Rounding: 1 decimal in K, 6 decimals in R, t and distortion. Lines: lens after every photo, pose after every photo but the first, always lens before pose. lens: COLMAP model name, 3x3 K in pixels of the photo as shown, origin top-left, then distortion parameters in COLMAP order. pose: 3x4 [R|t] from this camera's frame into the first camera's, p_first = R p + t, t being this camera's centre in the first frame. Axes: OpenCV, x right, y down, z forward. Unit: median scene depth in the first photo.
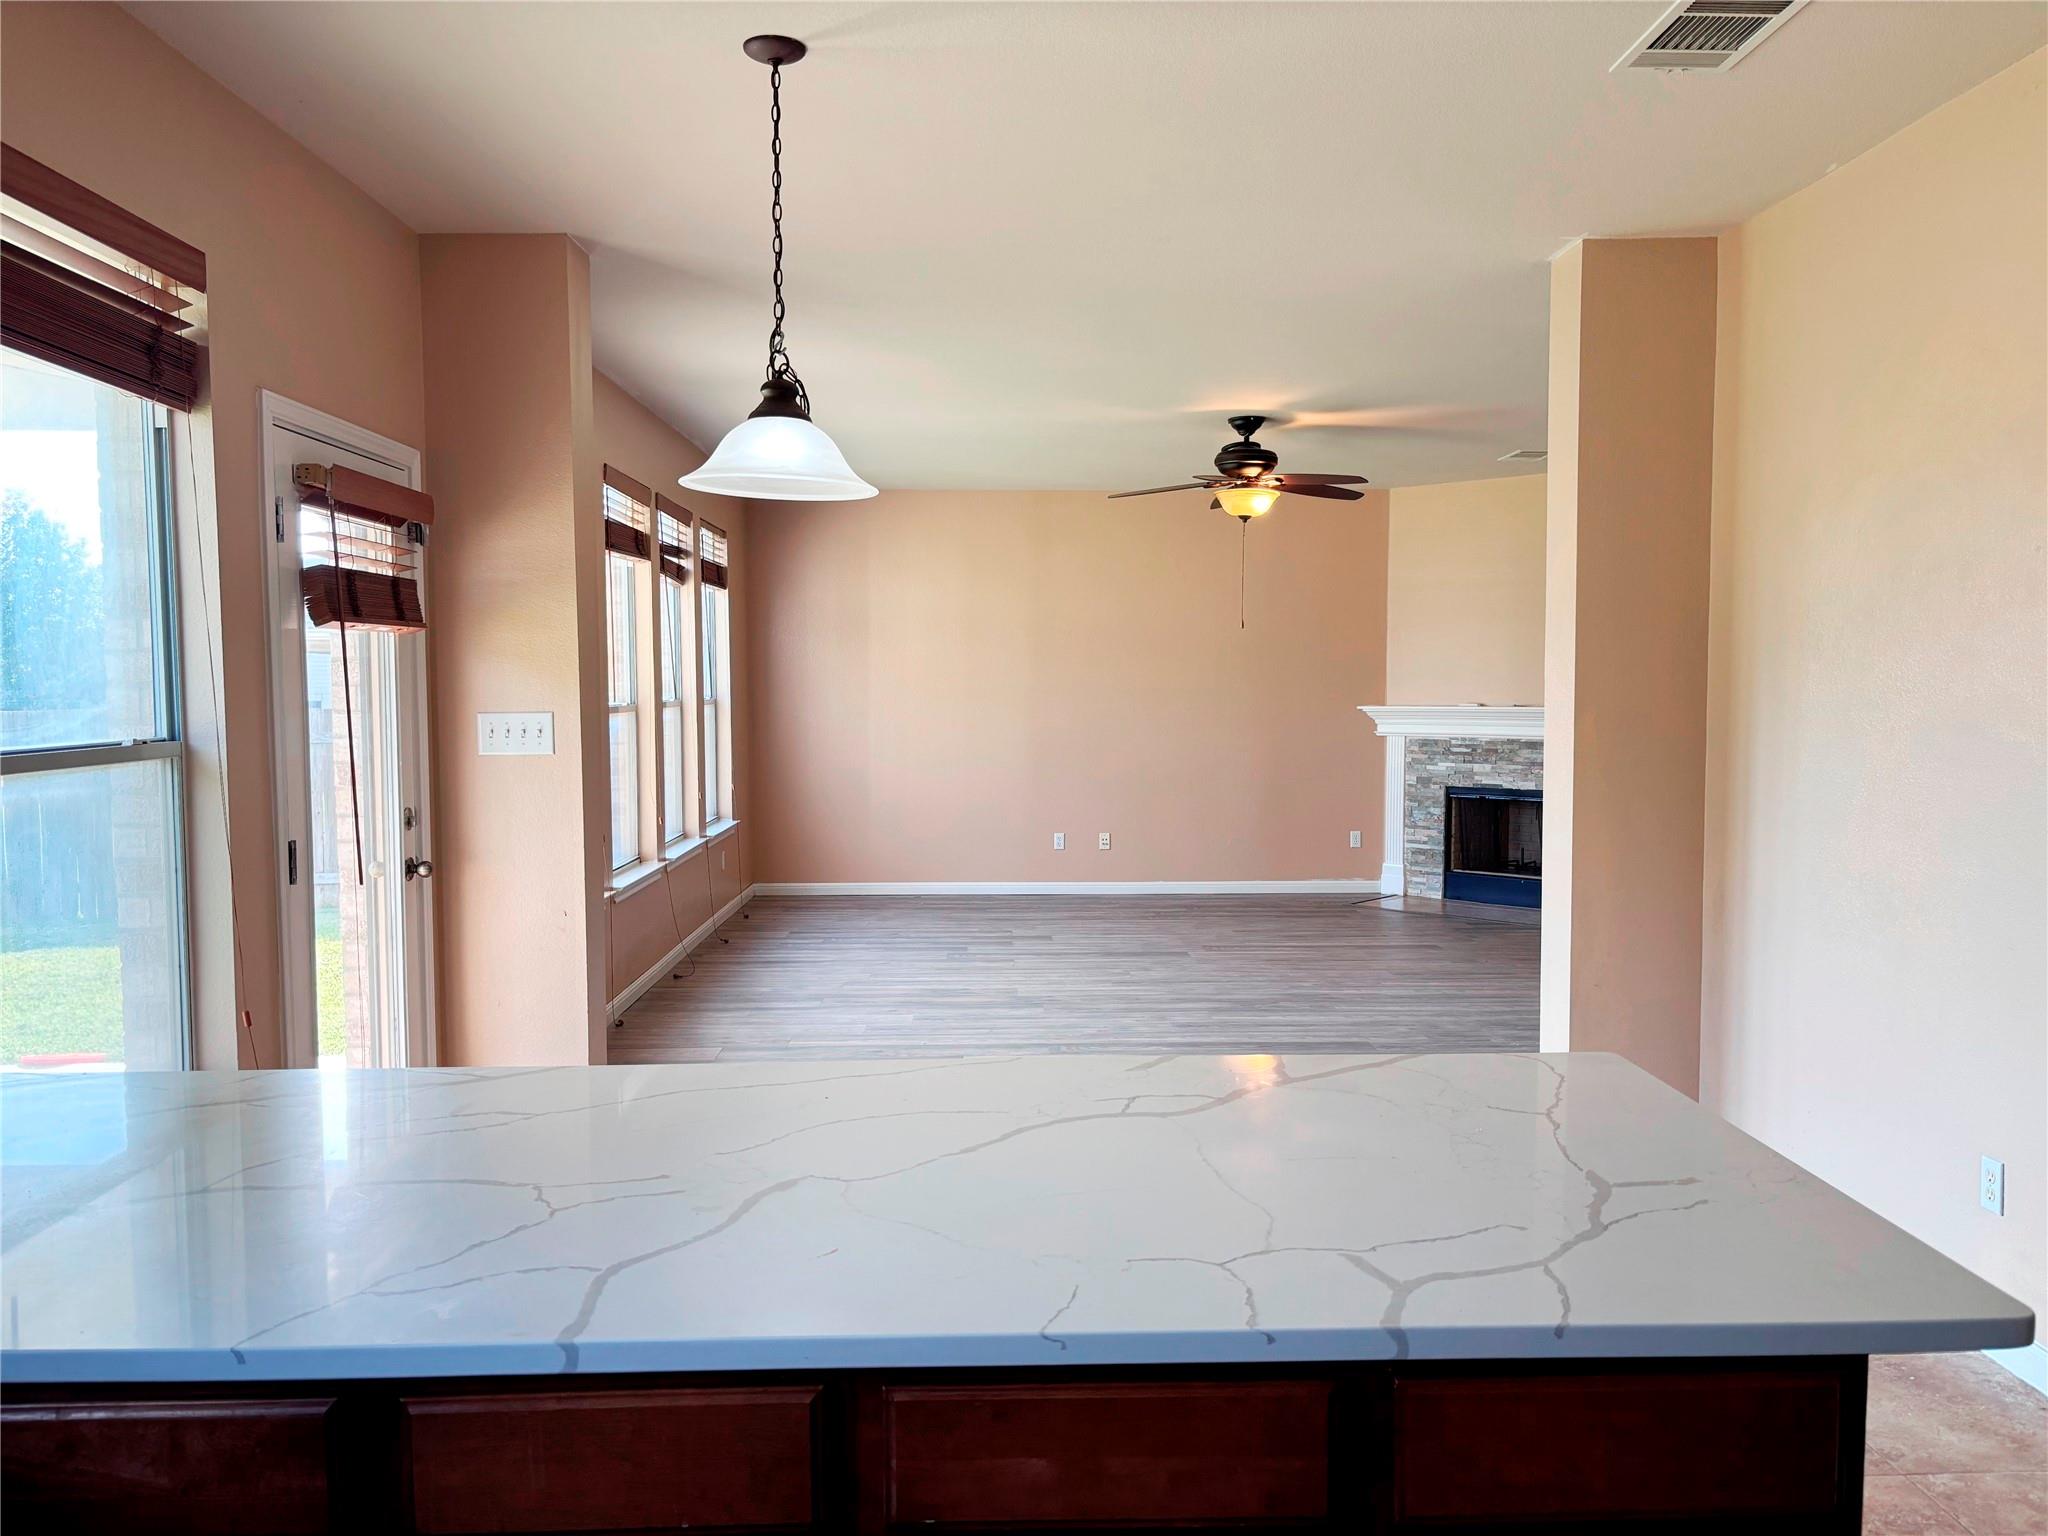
lens RADIAL K [[1563.6, 0, 1016.7], [0, 1563.6, 789.3], [0, 0, 1]] dist [0.014776, -0.004759]
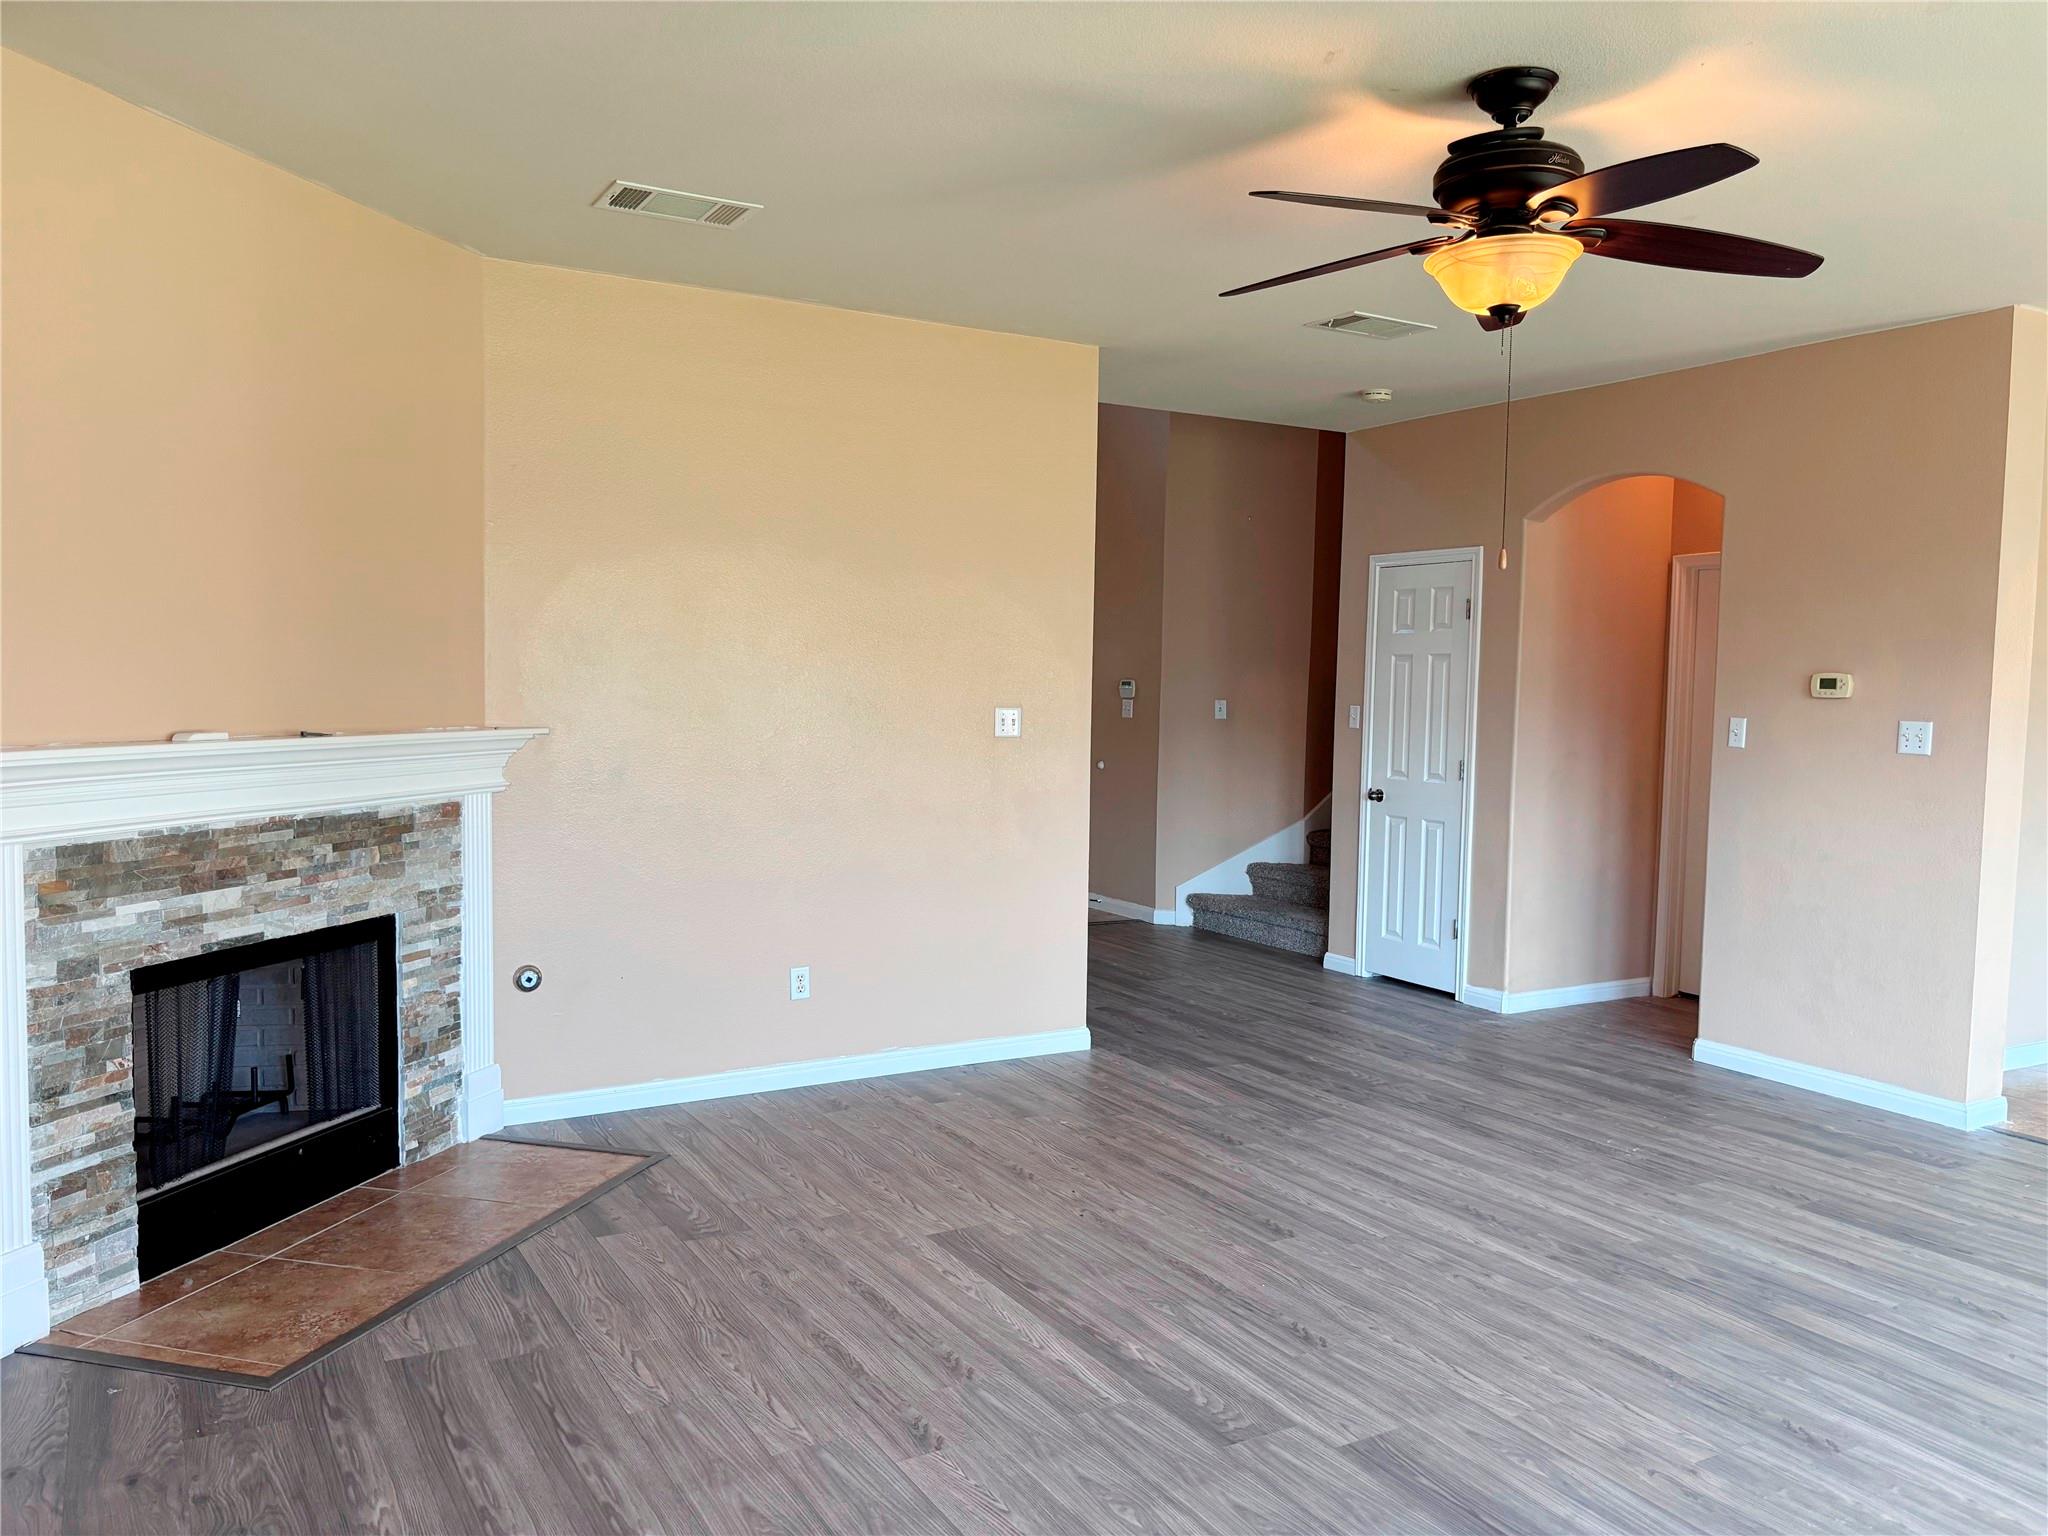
lens RADIAL K [[1563.6, 0, 1037.4], [0, 1563.6, 786.8], [0, 0, 1]] dist [0.014776, -0.004759]
pose [[-0.486430, -0.062428, 0.871486, -0.129298], [0.046118, 0.994219, 0.096961, -0.067460], [-0.872501, 0.087356, -0.480739, 0.982897]]
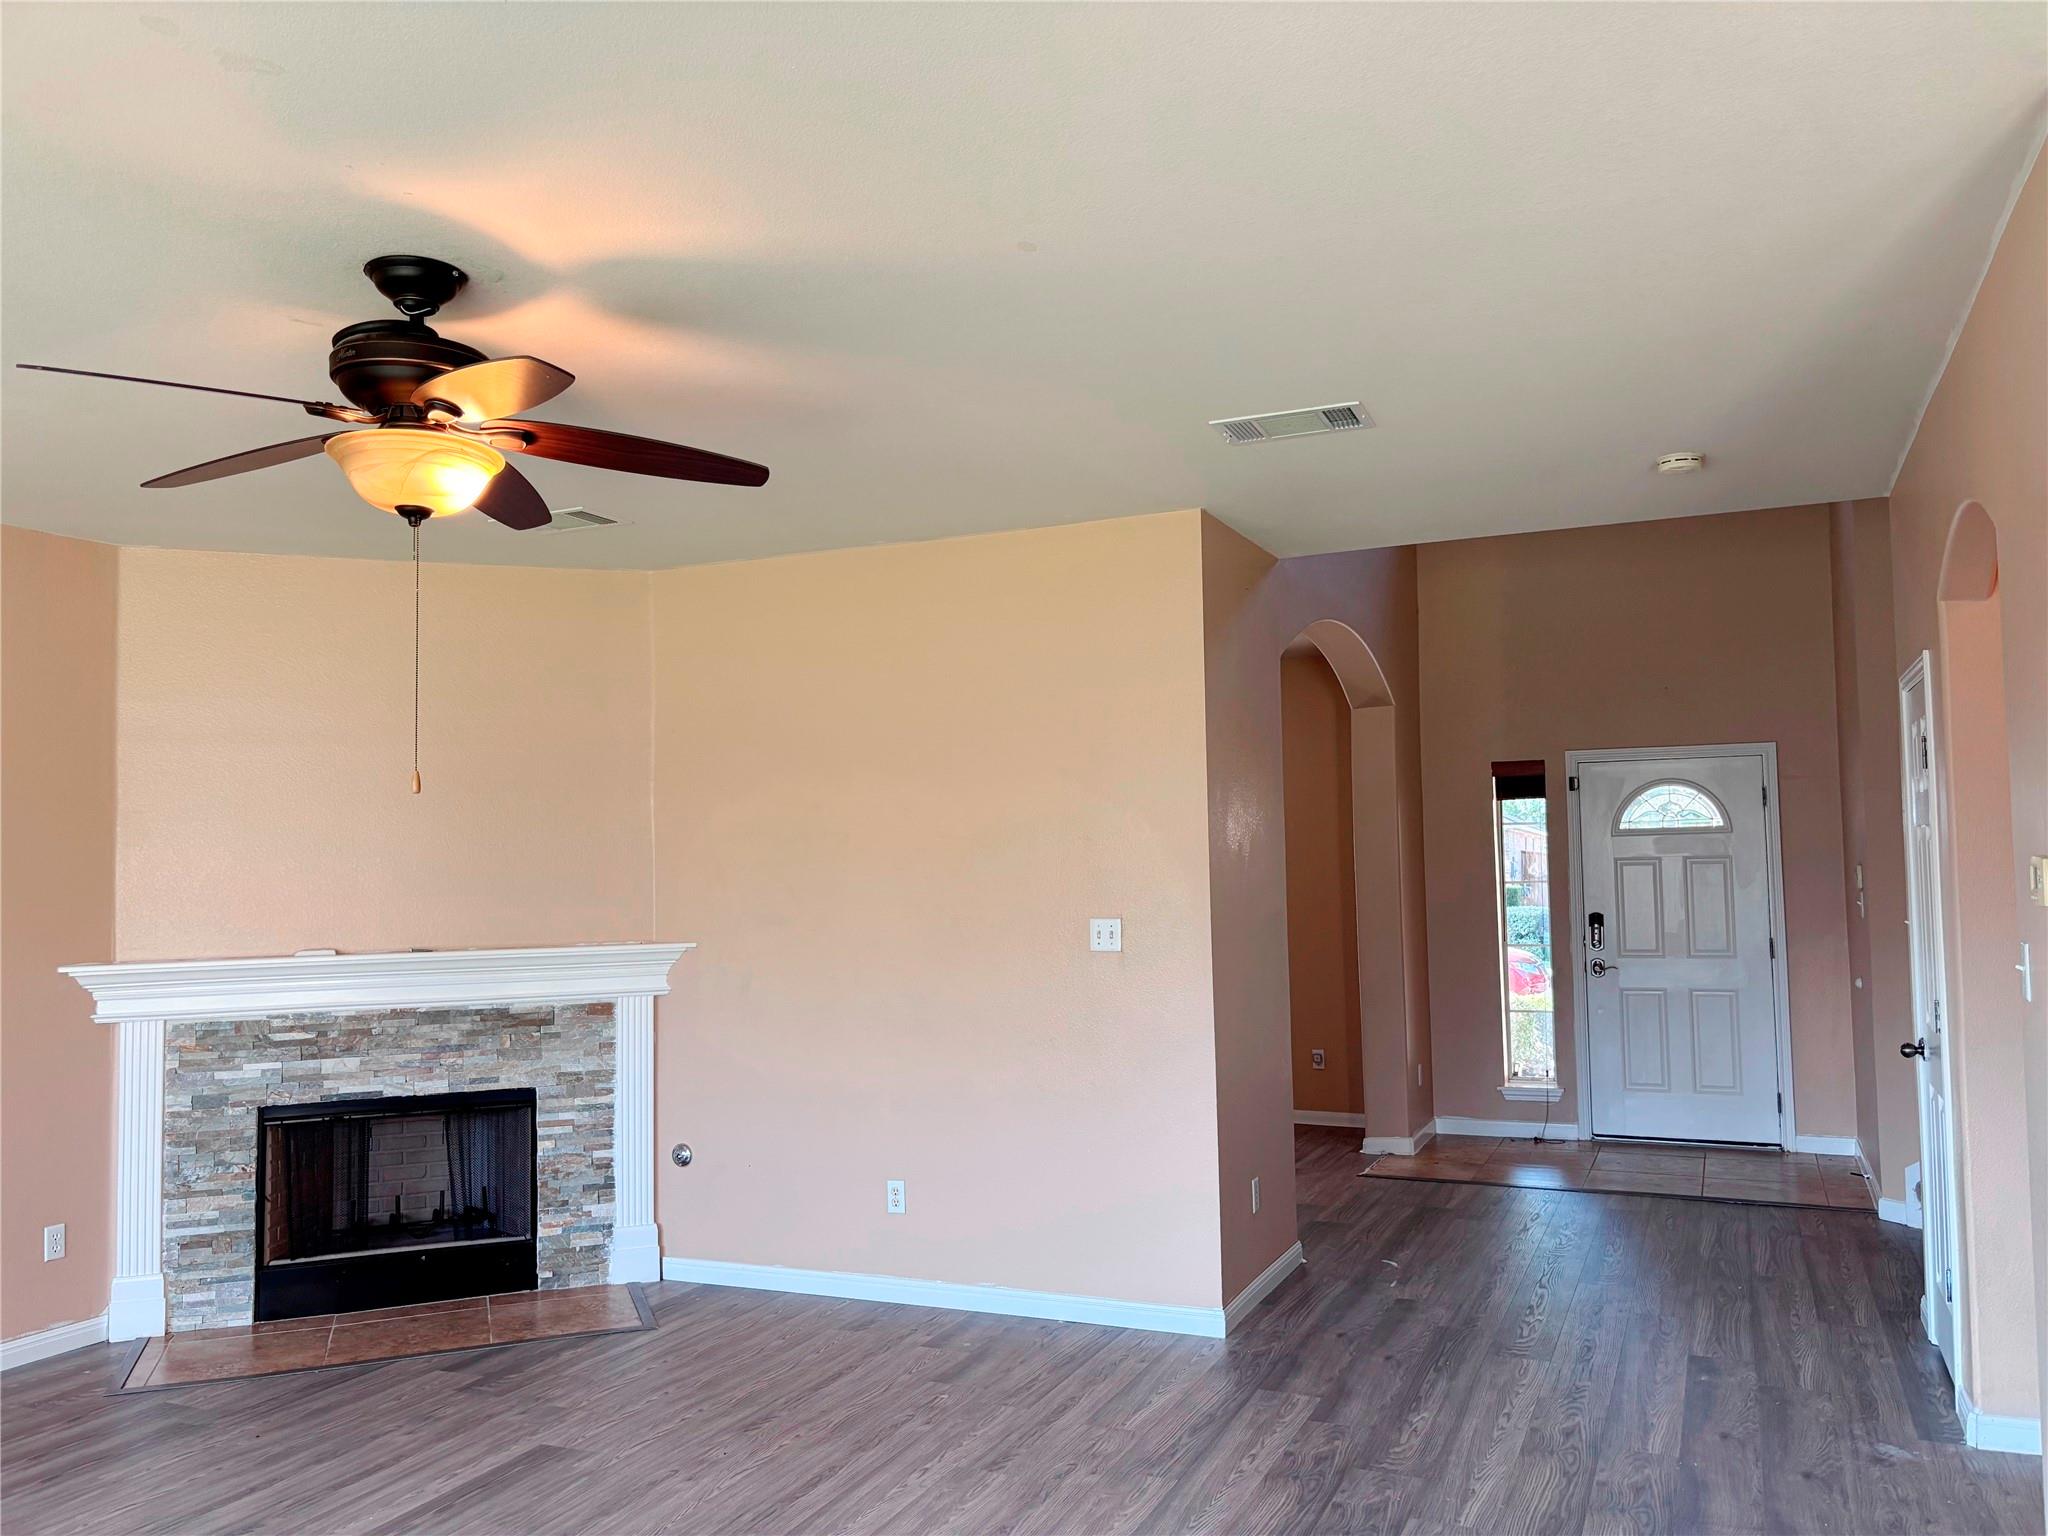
lens RADIAL K [[1563.6, 0, 1015.1], [0, 1563.6, 773.3], [0, 0, 1]] dist [0.014776, -0.004759]
pose [[0.434304, 0.046728, 0.899554, -0.102940], [0.083727, 0.992236, -0.091965, -0.044315], [-0.896867, 0.115257, 0.427020, 0.520316]]
